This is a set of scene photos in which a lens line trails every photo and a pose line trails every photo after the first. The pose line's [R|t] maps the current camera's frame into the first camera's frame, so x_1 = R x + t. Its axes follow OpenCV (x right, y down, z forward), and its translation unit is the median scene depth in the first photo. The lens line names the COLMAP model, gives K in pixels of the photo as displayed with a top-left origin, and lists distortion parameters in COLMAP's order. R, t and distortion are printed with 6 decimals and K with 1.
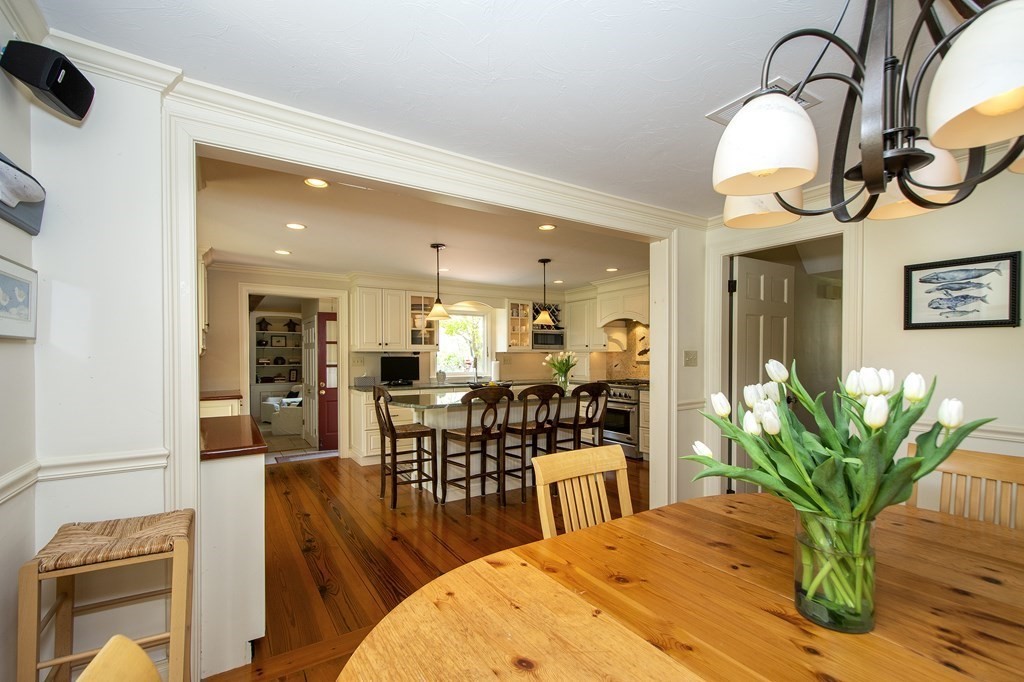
lens RADIAL K [[449.5, 0, 514.9], [0, 449.5, 359.8], [0, 0, 1]] dist [-0.001269, -0.000432]
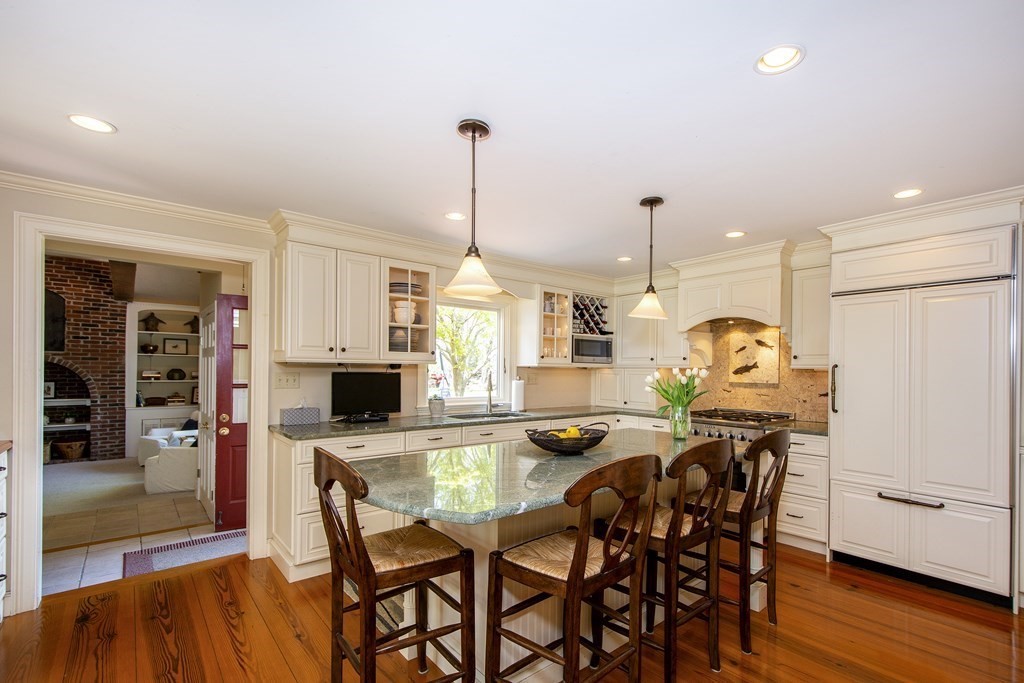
lens RADIAL K [[454.2, 0, 546.3], [0, 454.2, 366.2], [0, 0, 1]] dist [-0.001304, -0.000043]
pose [[0.987390, 0.012937, 0.157777, -0.113751], [-0.010195, 0.999783, -0.018178, -0.006038], [-0.157978, 0.016341, 0.987307, 0.365467]]
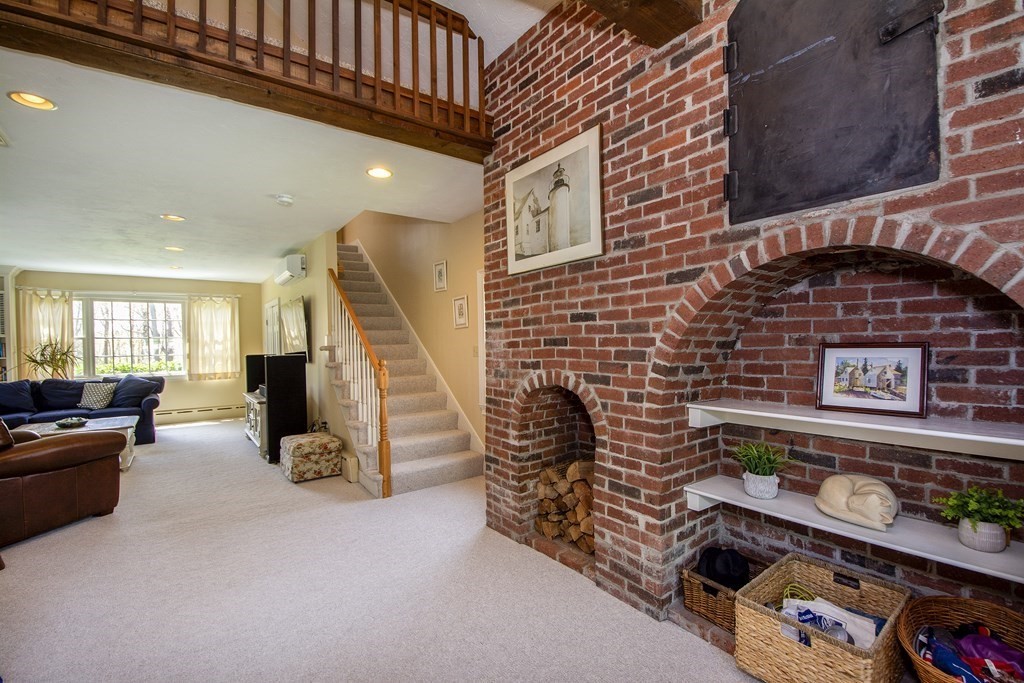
lens RADIAL K [[449.5, 0, 514.9], [0, 449.5, 360.3], [0, 0, 1]] dist [-0.001269, -0.000432]
pose [[0.065134, -0.000016, -0.997877, -0.972758], [-0.009993, 0.999950, -0.000668, 0.040042], [0.997827, 0.010015, 0.065130, 1.525111]]
